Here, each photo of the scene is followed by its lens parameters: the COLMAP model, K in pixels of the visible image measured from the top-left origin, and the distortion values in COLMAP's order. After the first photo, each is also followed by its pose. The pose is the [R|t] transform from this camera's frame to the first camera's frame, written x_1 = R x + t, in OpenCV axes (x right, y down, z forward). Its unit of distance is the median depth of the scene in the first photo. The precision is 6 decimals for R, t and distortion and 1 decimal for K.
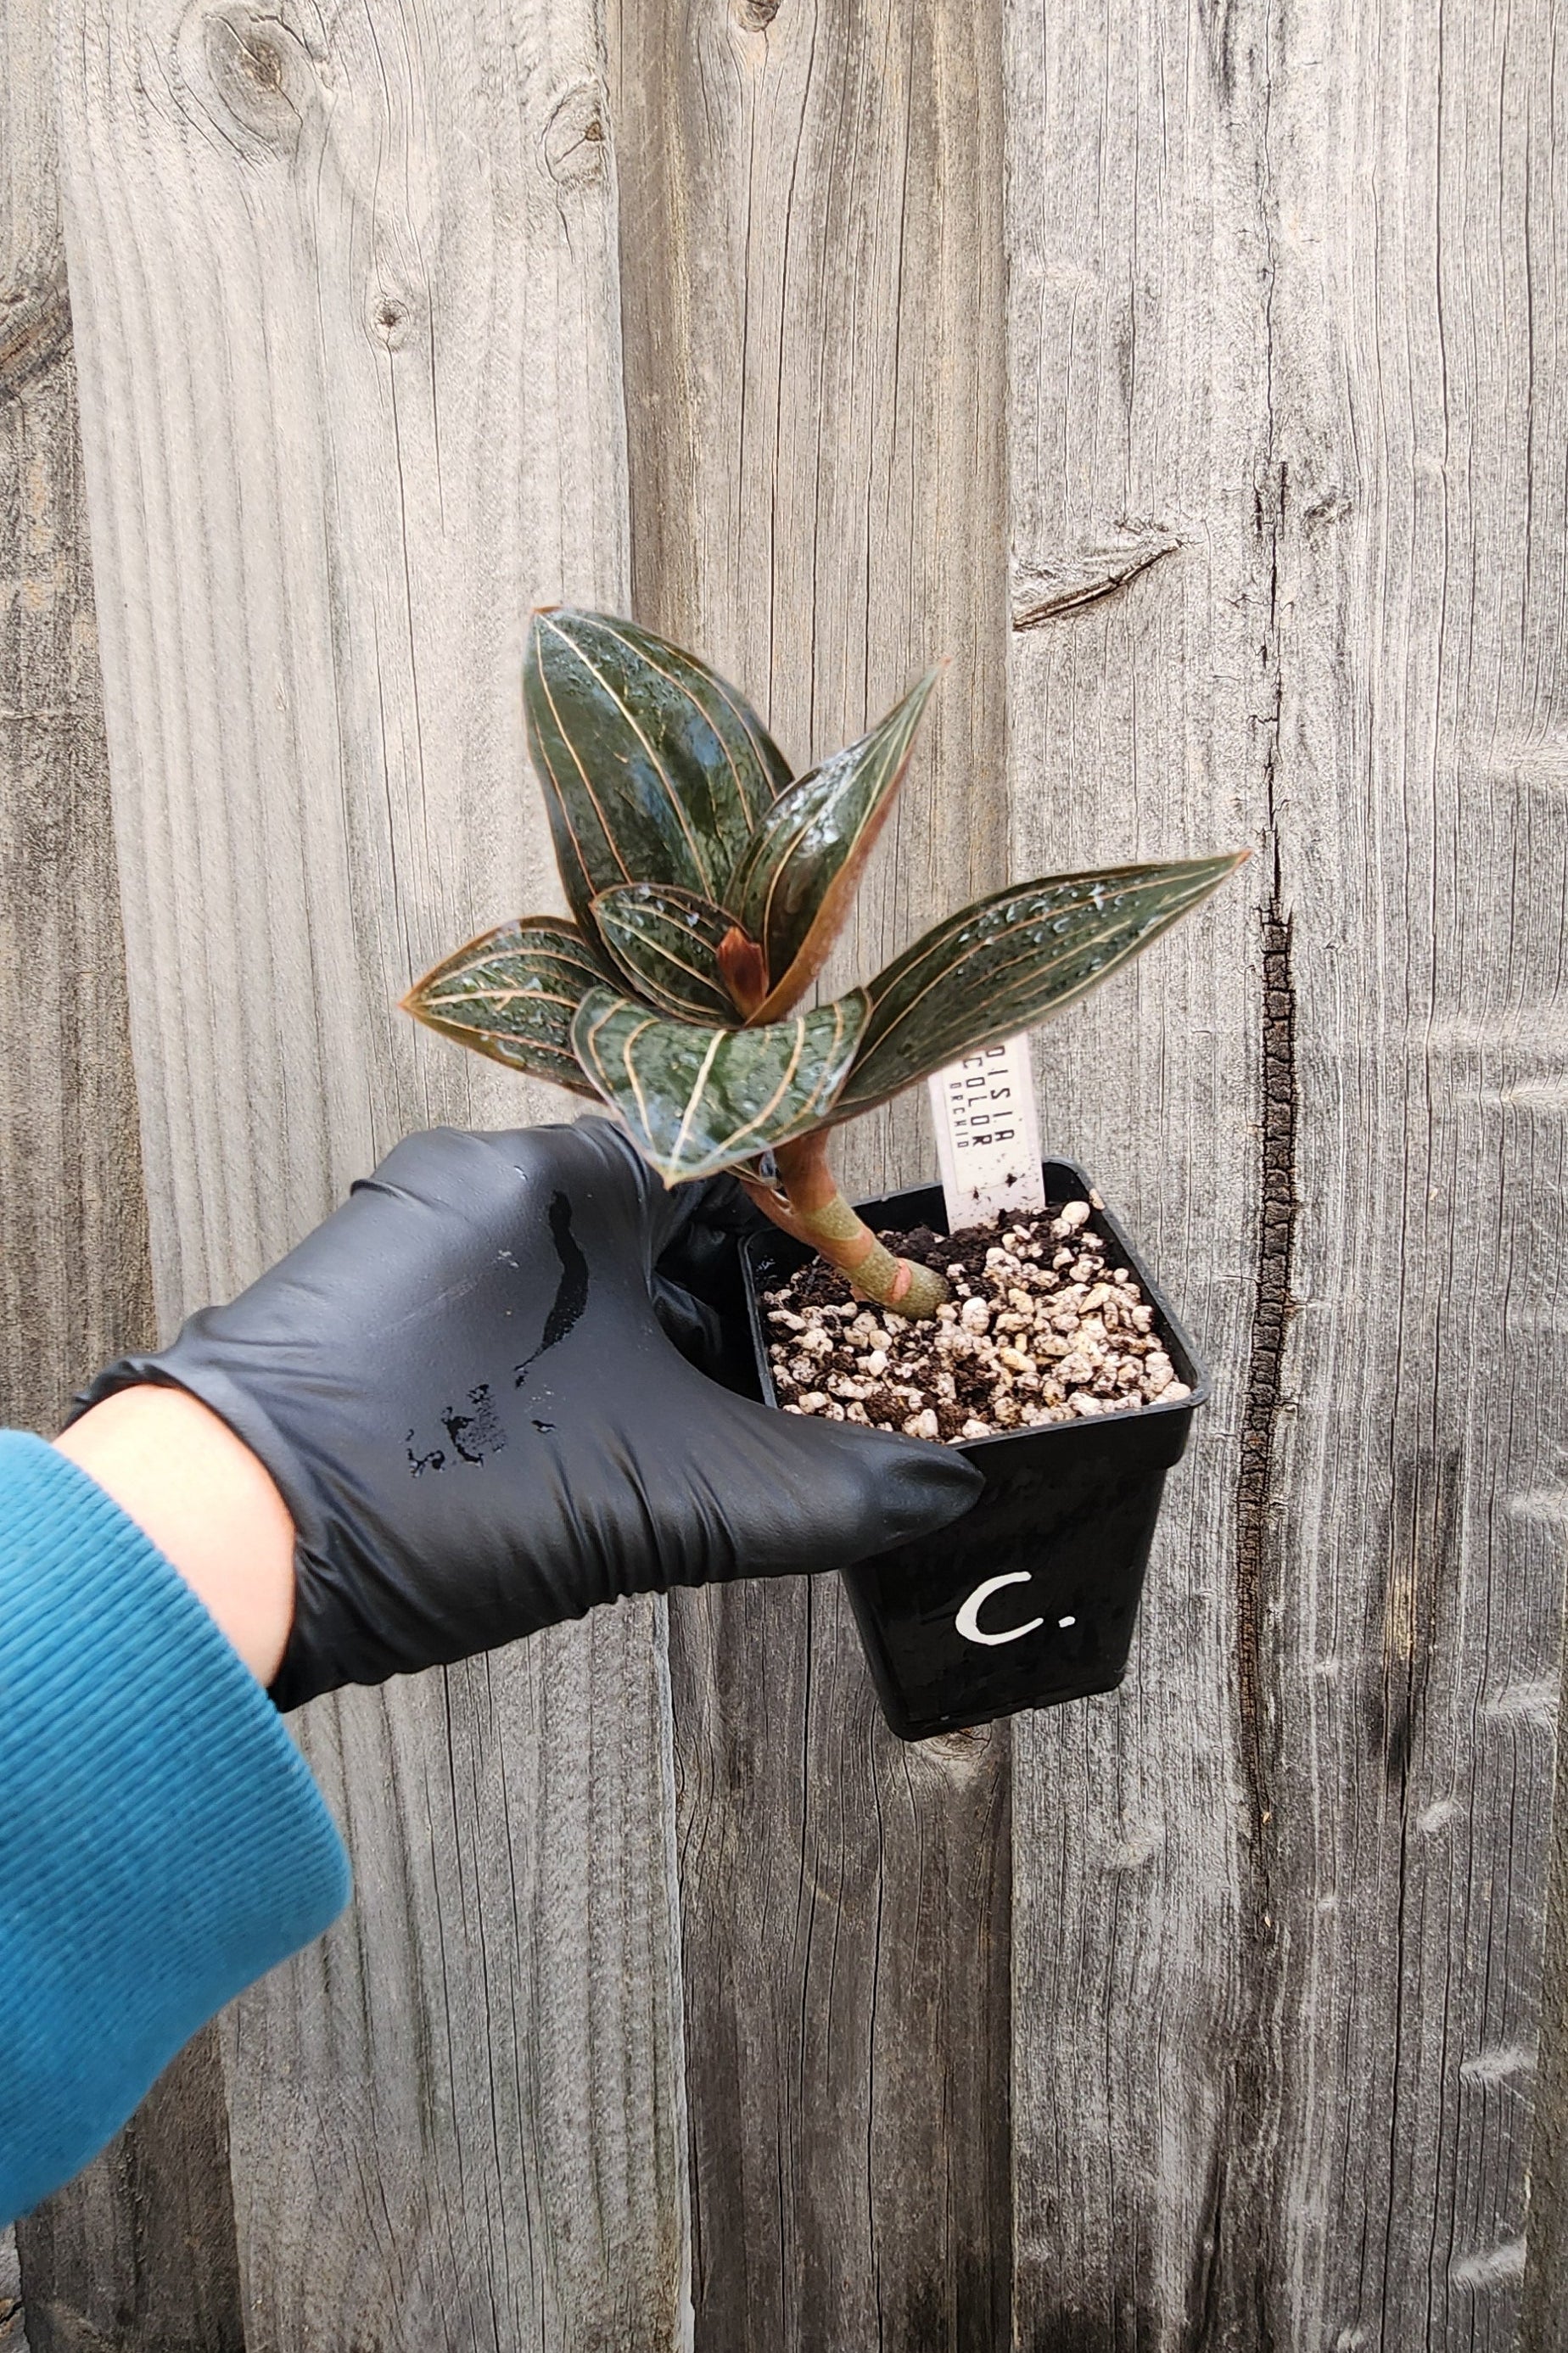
lens RADIAL K [[1384.7, 0, 776.0], [0, 1384.7, 1187.6], [0, 0, 1]] dist [0.000202, -0.001435]
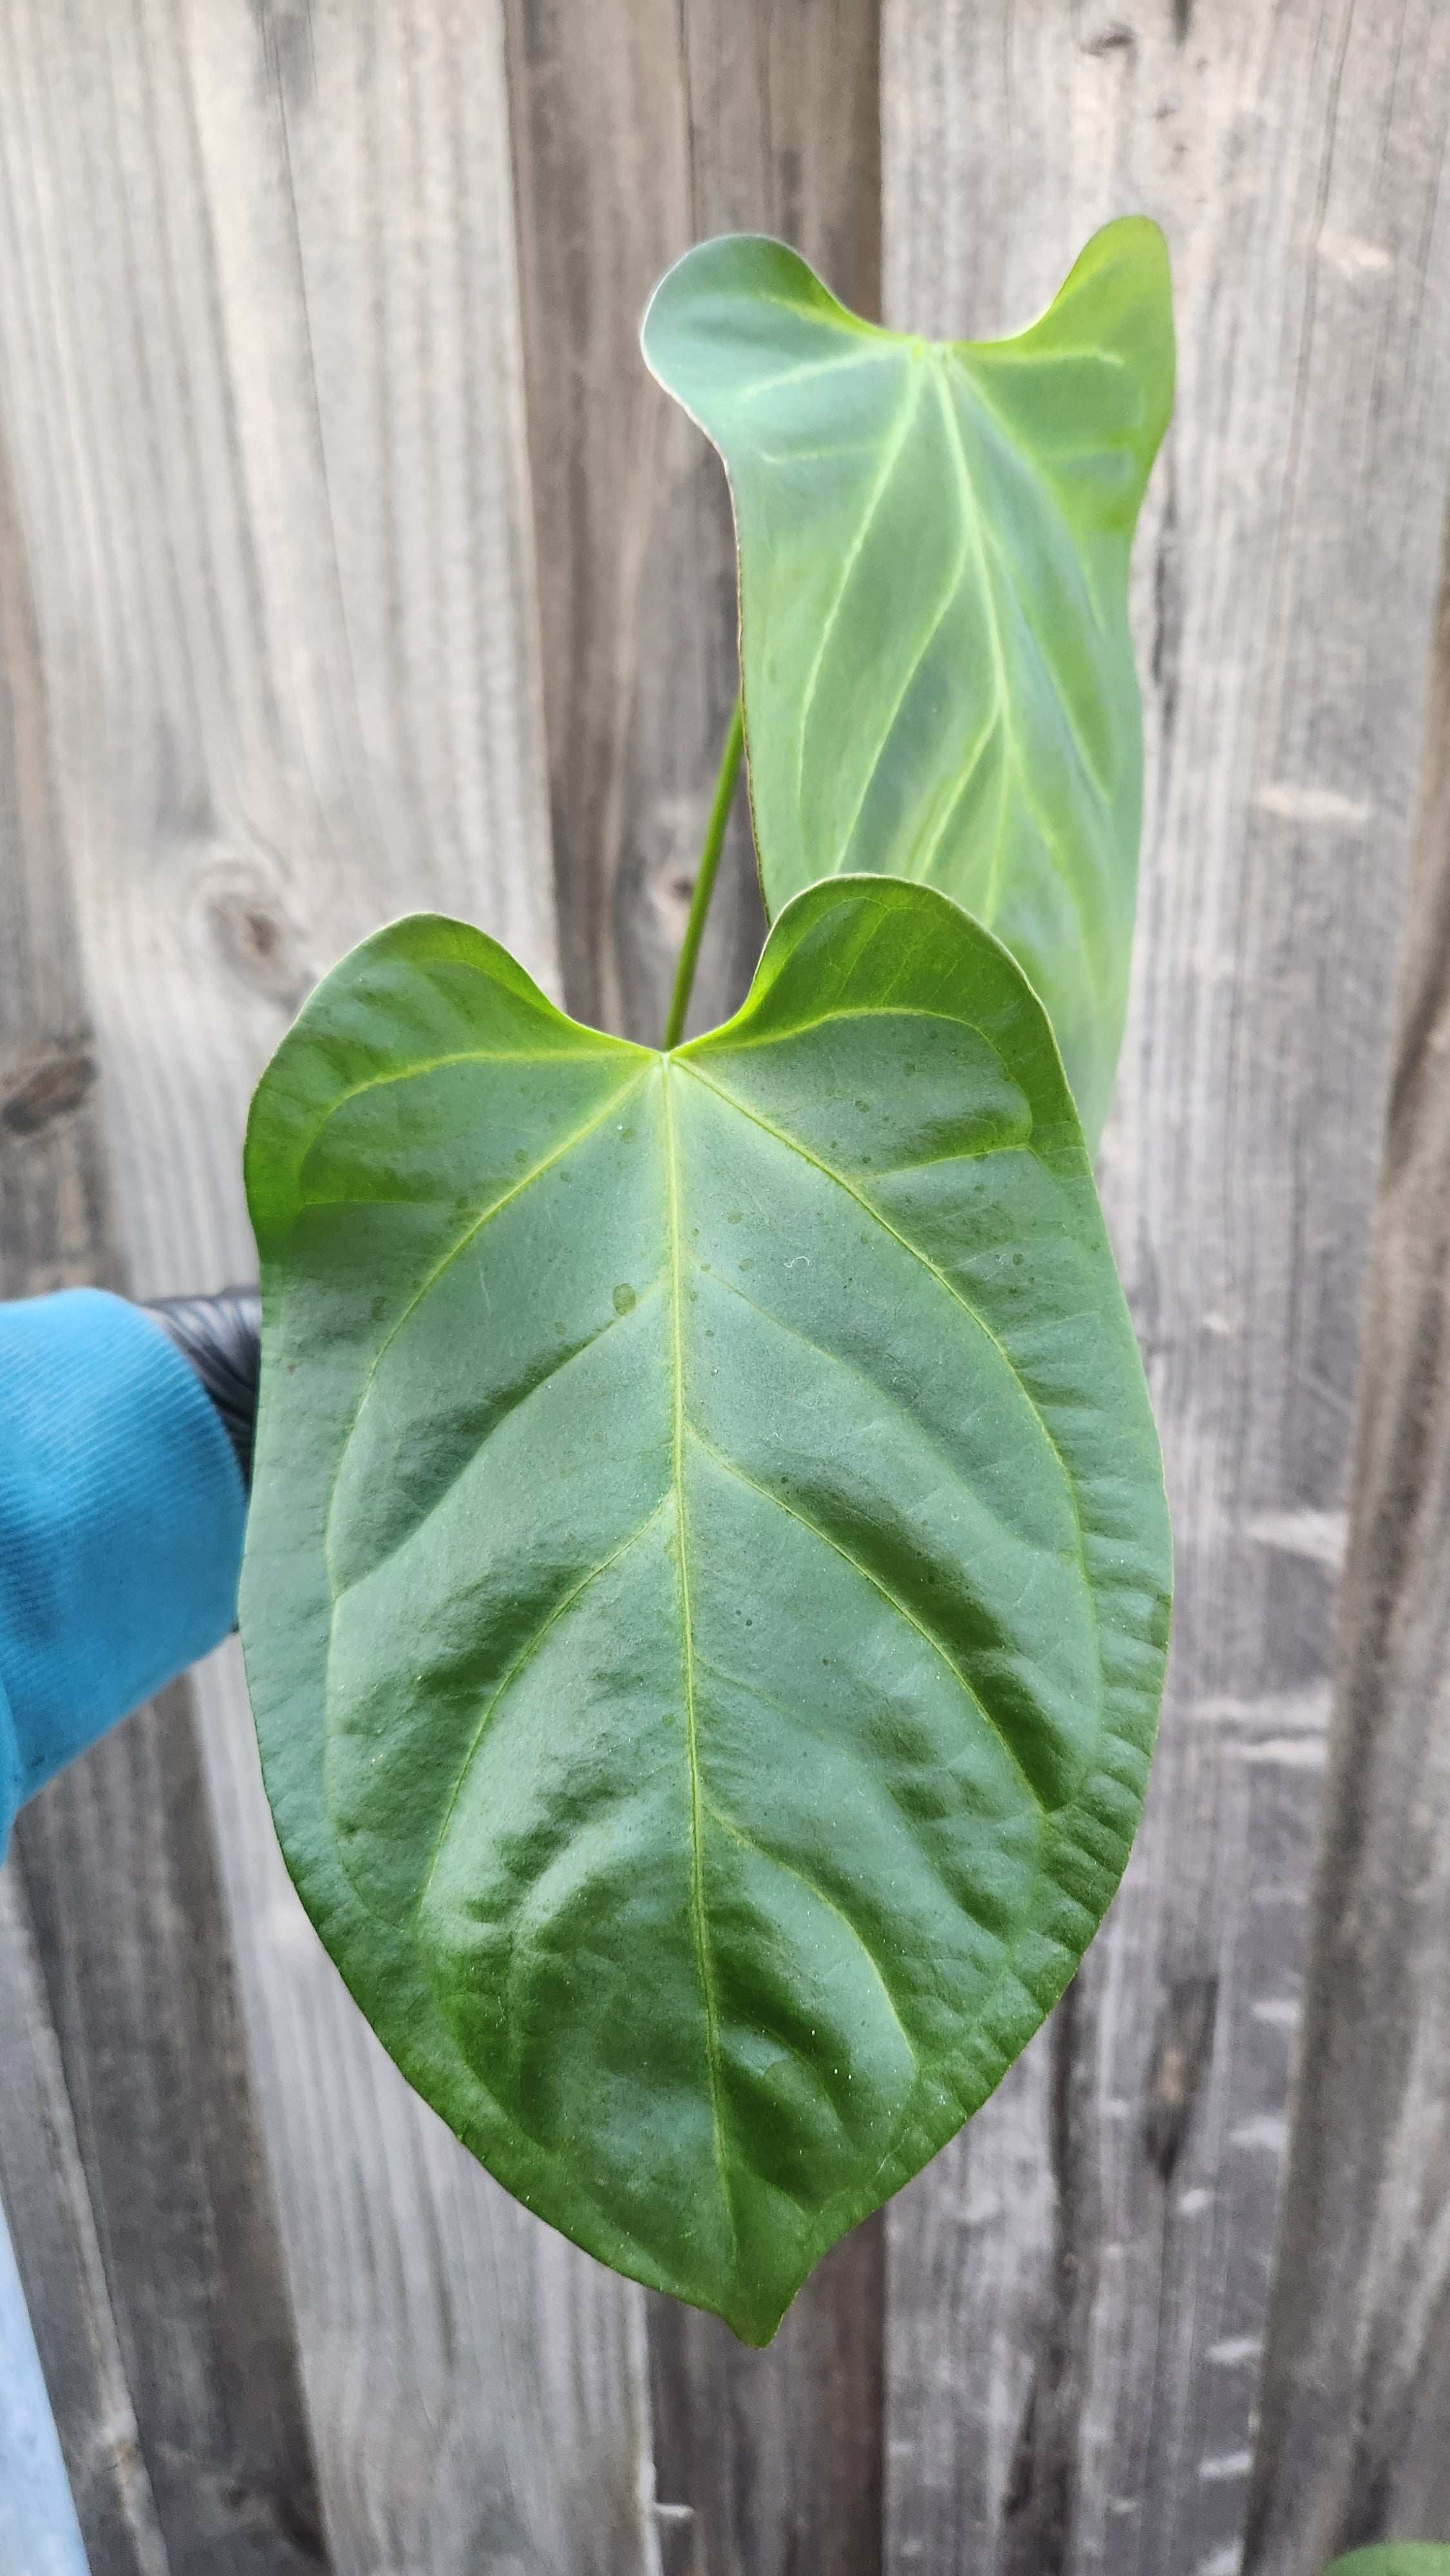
lens RADIAL K [[1774.1, 0, 719.6], [0, 1774.1, 1291.6], [0, 0, 1]] dist [0.023651, -0.030709]
pose [[0.999953, -0.004875, -0.008368, 0.030036], [0.006605, 0.975230, 0.221095, -0.794129], [0.007083, -0.221140, 0.975216, -0.502746]]
